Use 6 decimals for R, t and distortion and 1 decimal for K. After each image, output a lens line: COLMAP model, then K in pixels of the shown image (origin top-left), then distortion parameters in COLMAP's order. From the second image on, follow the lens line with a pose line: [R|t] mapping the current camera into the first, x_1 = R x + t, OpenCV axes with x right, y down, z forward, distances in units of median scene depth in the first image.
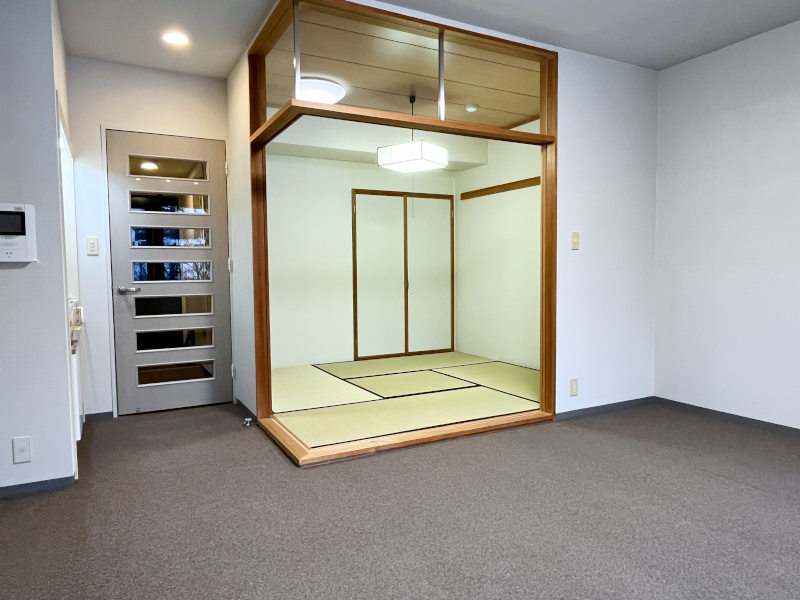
lens RADIAL K [[544.9, 0, 400.0], [0, 544.9, 300.0], [0, 0, 1]] dist [-0.000189, 0.000475]
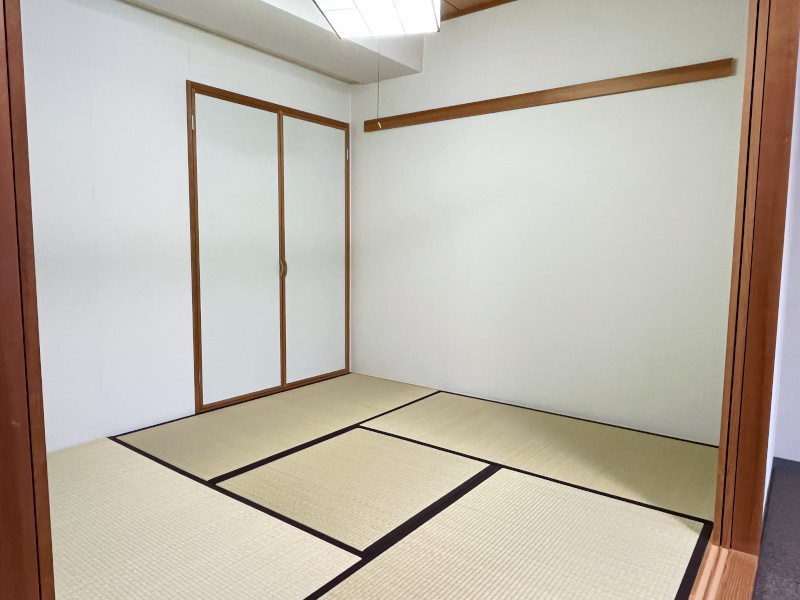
lens RADIAL K [[544.9, 0, 400.0], [0, 544.9, 300.0], [0, 0, 1]] dist [-0.000189, 0.000475]
pose [[0.906026, -0.019513, 0.422773, -0.120647], [-0.004789, 0.998400, 0.056345, -0.028532], [-0.423196, -0.053074, 0.904482, 0.423385]]
